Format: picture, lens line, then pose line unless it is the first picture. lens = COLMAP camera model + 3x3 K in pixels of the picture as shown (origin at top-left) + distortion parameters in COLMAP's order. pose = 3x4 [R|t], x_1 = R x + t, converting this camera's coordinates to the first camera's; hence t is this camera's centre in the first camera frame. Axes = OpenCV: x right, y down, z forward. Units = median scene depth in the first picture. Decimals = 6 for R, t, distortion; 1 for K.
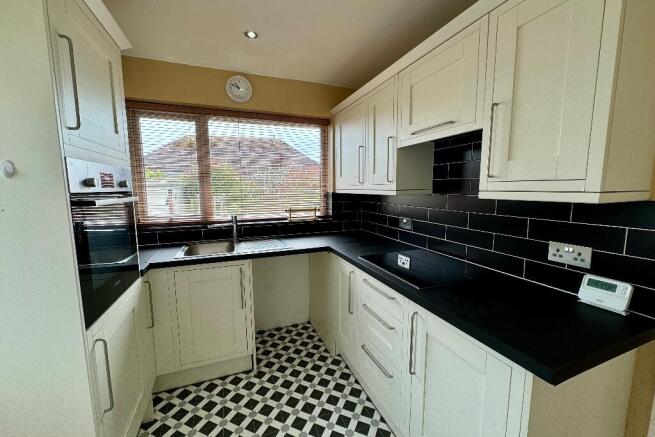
lens RADIAL K [[258.4, 0, 327.5], [0, 258.4, 218.5], [0, 0, 1]] dist [-0.000429, 0.000039]
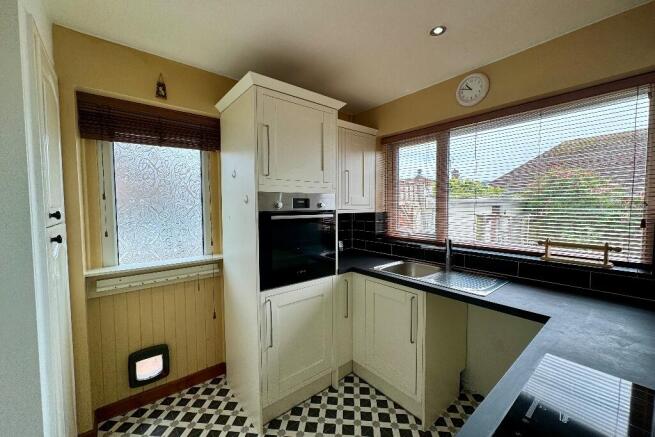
lens RADIAL K [[258.4, 0, 327.5], [0, 258.4, 218.5], [0, 0, 1]] dist [-0.000429, 0.000039]
pose [[0.325882, 0.054945, -0.943813, 0.323471], [-0.108236, 0.993914, 0.020489, -0.053145], [0.939194, 0.095478, 0.329845, 0.324443]]
